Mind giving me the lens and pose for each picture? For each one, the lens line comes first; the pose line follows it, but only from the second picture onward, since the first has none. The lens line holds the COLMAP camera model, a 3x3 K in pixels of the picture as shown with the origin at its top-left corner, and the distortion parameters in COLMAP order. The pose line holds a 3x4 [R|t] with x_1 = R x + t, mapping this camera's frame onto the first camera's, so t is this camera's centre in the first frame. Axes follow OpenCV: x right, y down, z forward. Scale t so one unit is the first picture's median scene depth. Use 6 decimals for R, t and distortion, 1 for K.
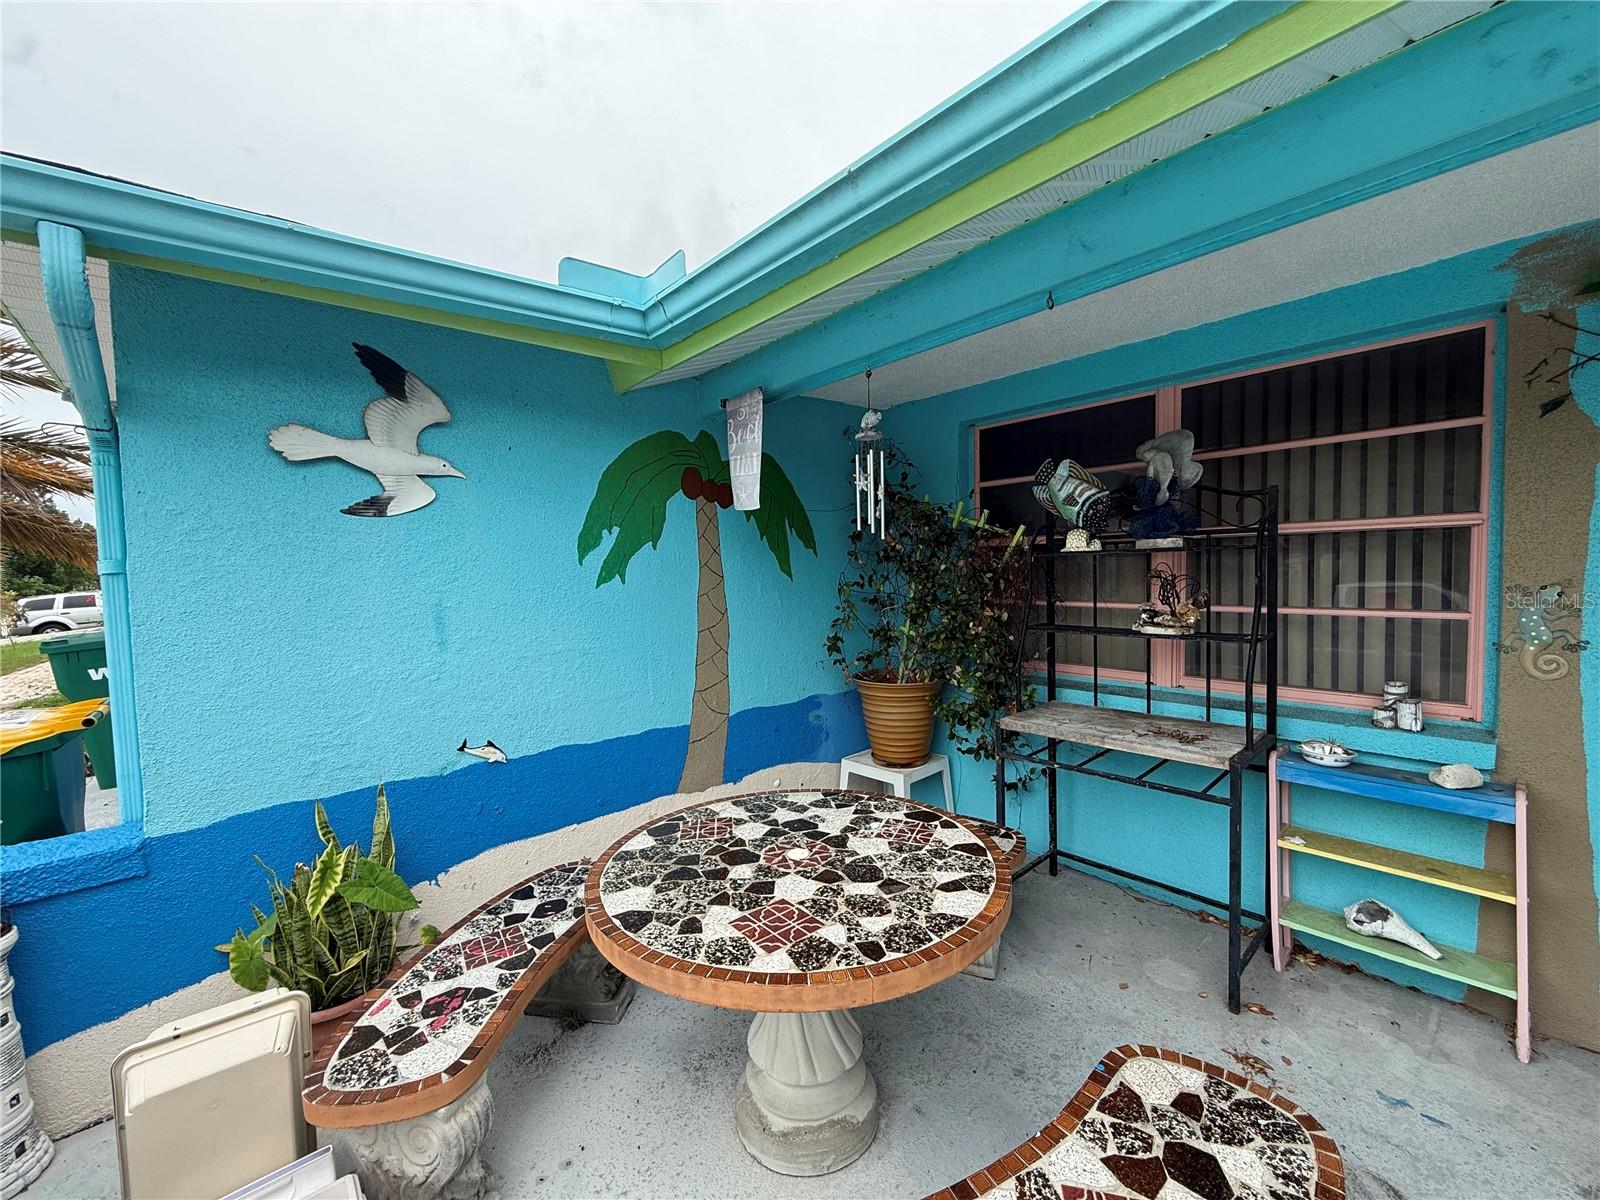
lens RADIAL K [[637.4, 0, 795.1], [0, 637.4, 599.2], [0, 0, 1]] dist [0.000474, 0.000128]
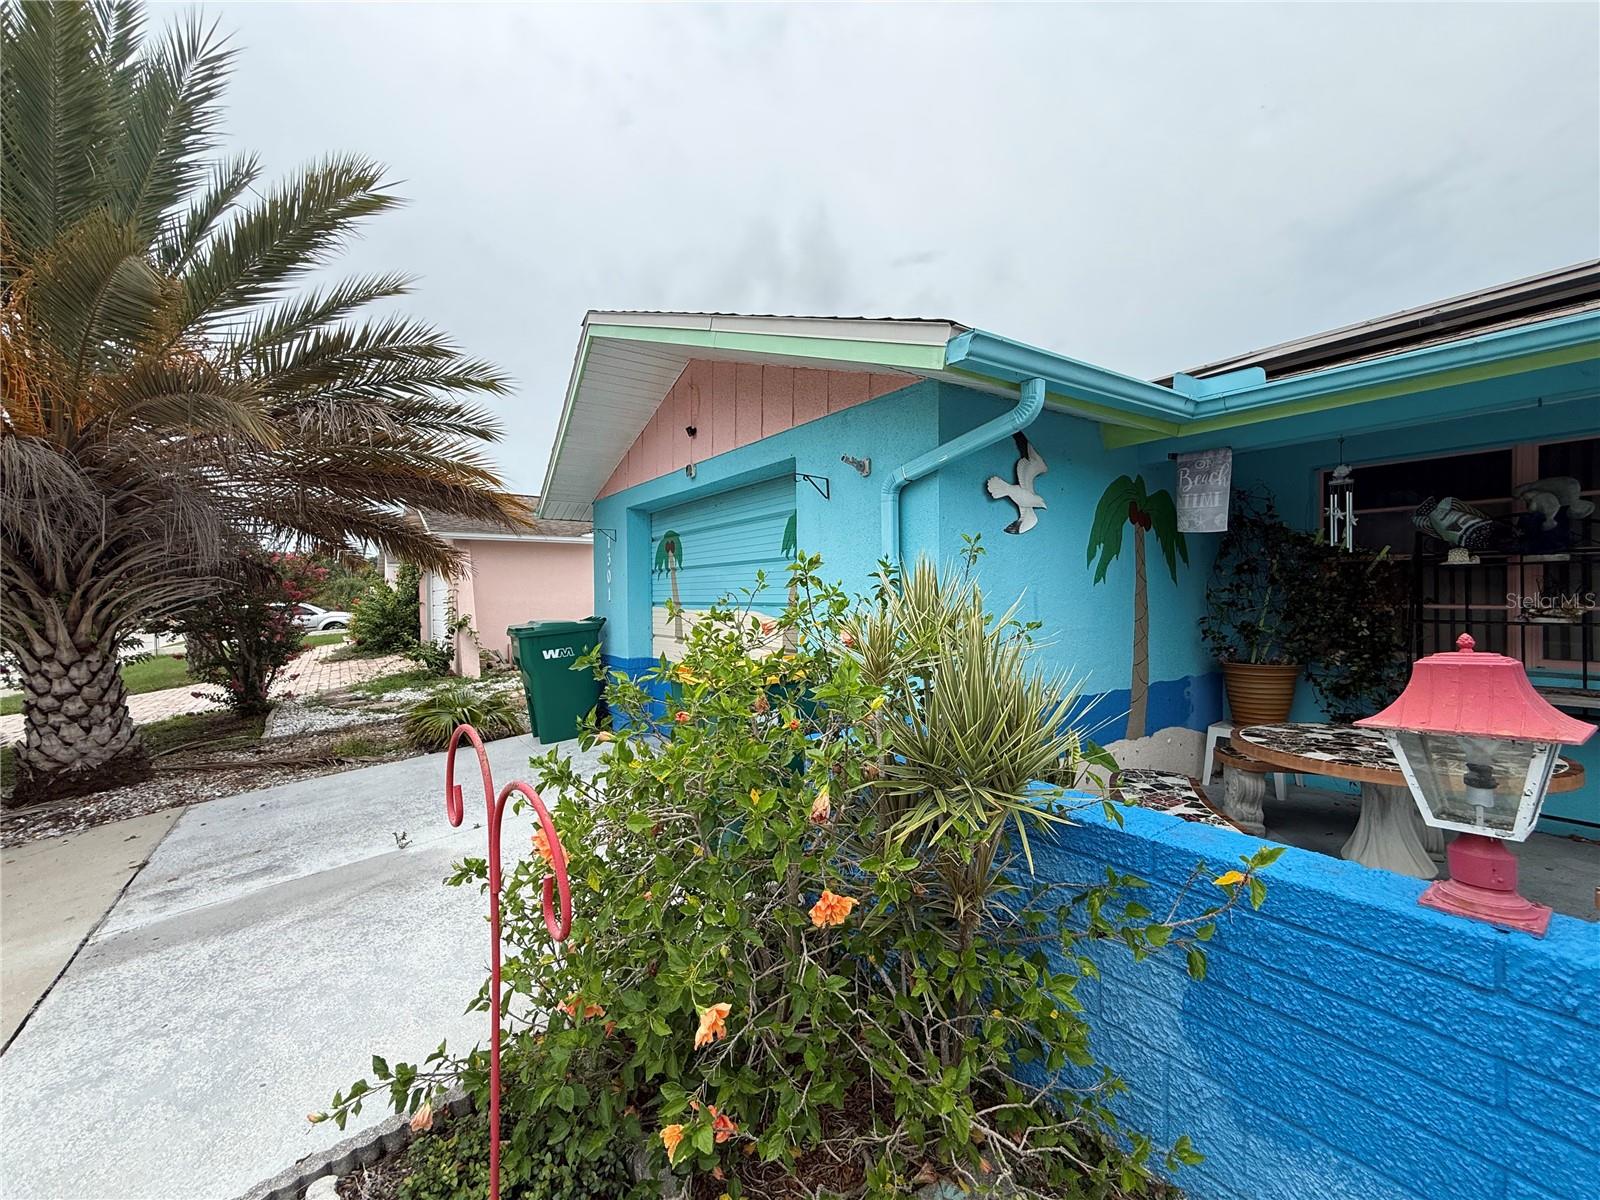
lens RADIAL K [[637.4, 0, 795.1], [0, 637.4, 599.2], [0, 0, 1]] dist [0.000474, 0.000128]
pose [[0.996156, 0.016524, -0.086025, -0.865131], [-0.020124, 0.998950, -0.041148, 0.084906], [0.085254, 0.042721, 0.995443, -0.478399]]
